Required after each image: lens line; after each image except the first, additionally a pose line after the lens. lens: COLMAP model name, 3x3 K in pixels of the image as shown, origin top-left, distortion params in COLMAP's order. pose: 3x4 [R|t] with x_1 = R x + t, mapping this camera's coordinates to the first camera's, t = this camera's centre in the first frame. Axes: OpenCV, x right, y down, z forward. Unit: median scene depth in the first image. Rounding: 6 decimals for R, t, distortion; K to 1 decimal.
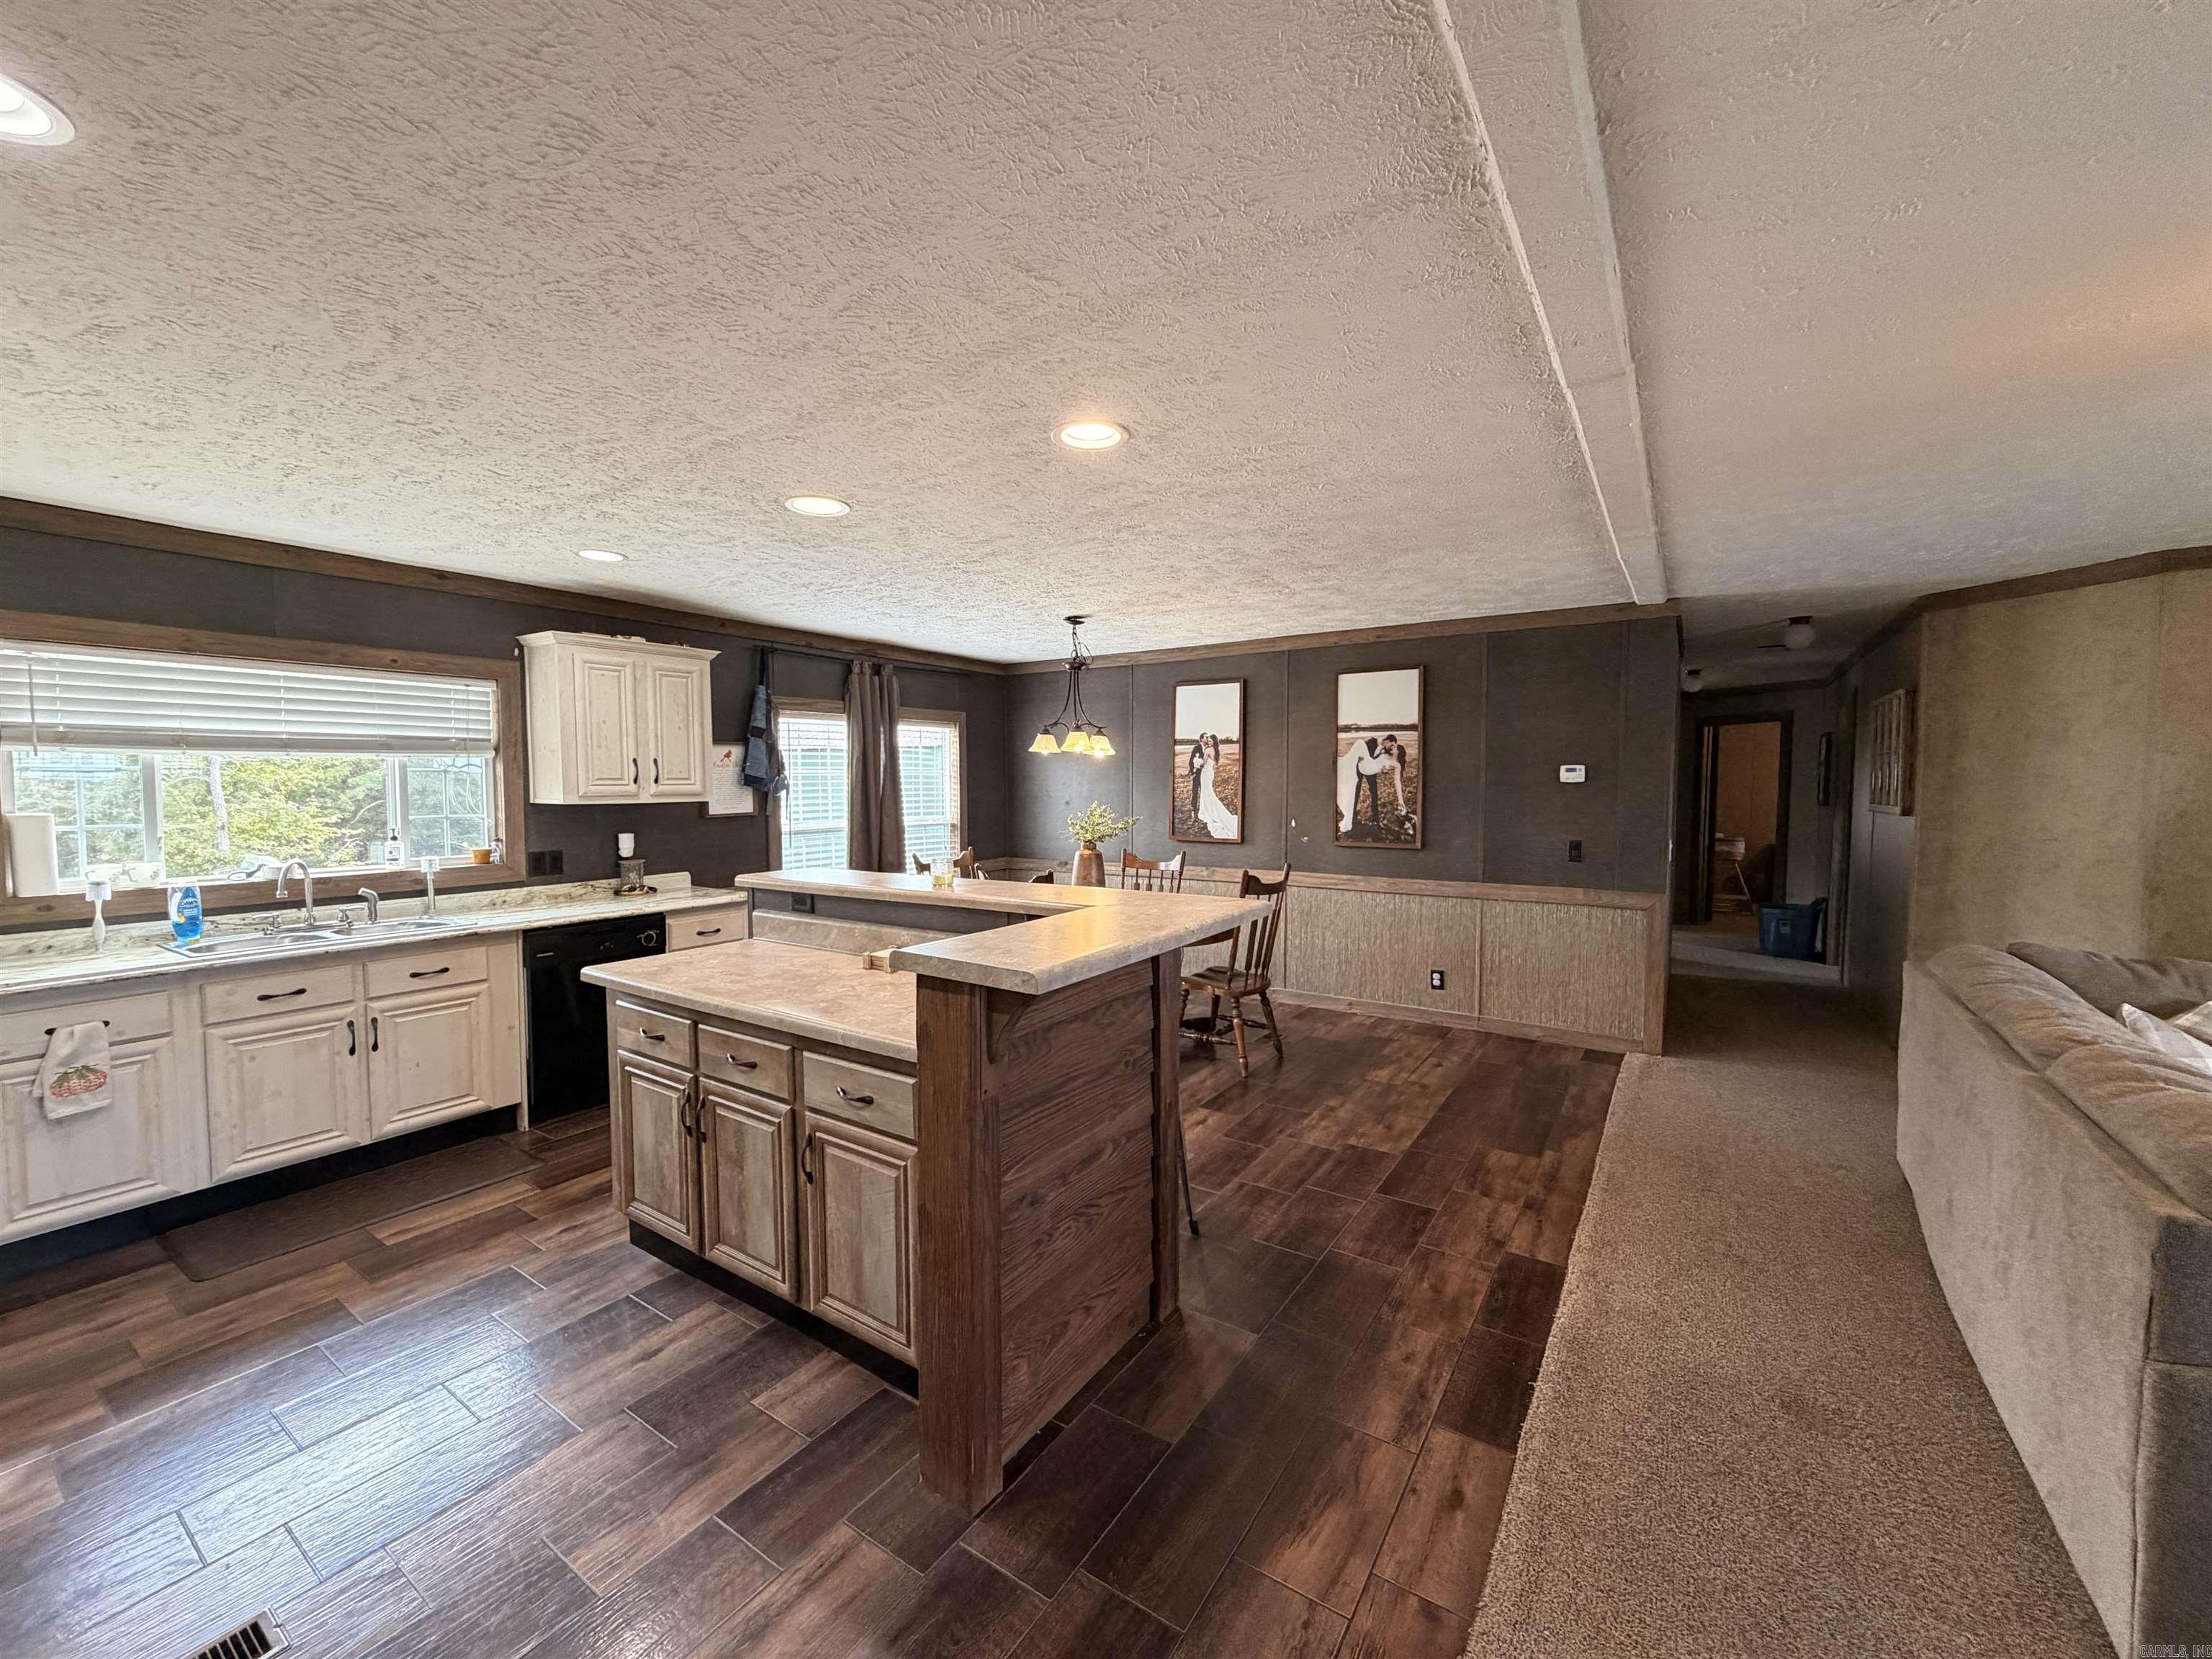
lens RADIAL K [[884.6, 0, 1102.9], [0, 884.6, 828.3], [0, 0, 1]] dist [0.000435, 0.000147]
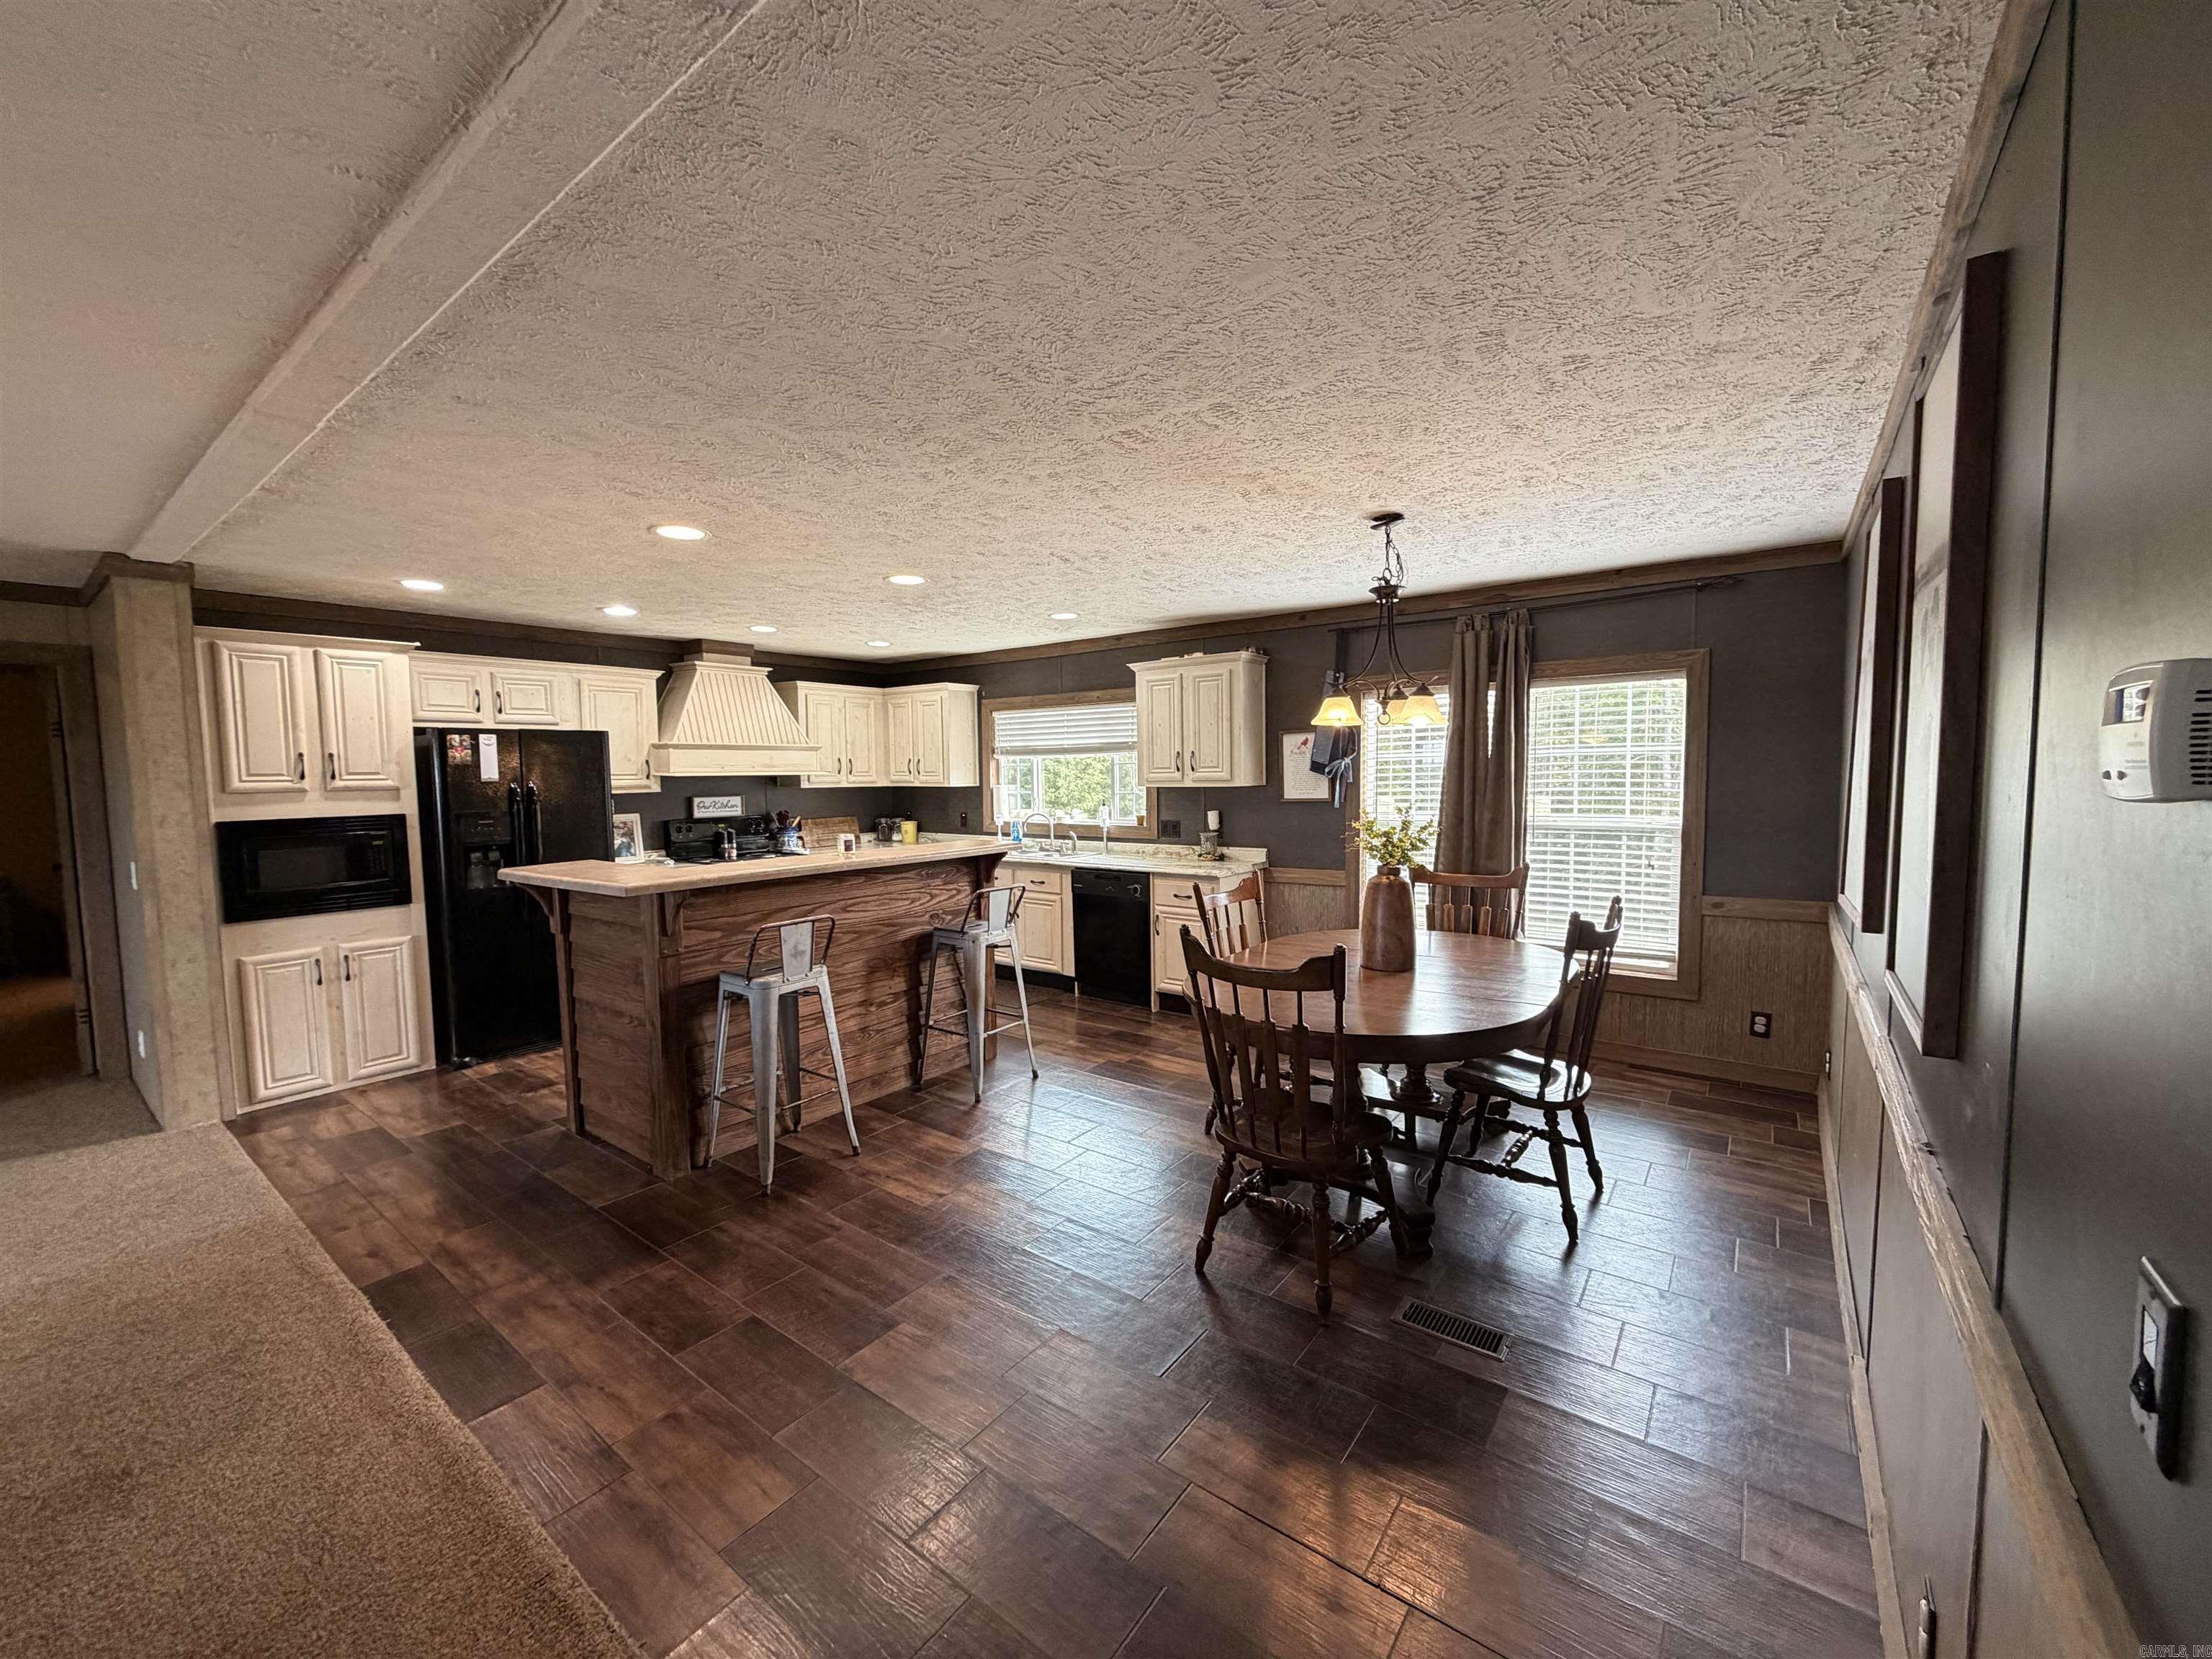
lens RADIAL K [[884.6, 0, 1093.7], [0, 884.6, 832.8], [0, 0, 1]] dist [0.000435, 0.000147]
pose [[-0.070493, 0.075135, -0.994679, 0.840594], [-0.038210, 0.996224, 0.077960, -0.063851], [0.996780, 0.043502, -0.067356, 1.093591]]
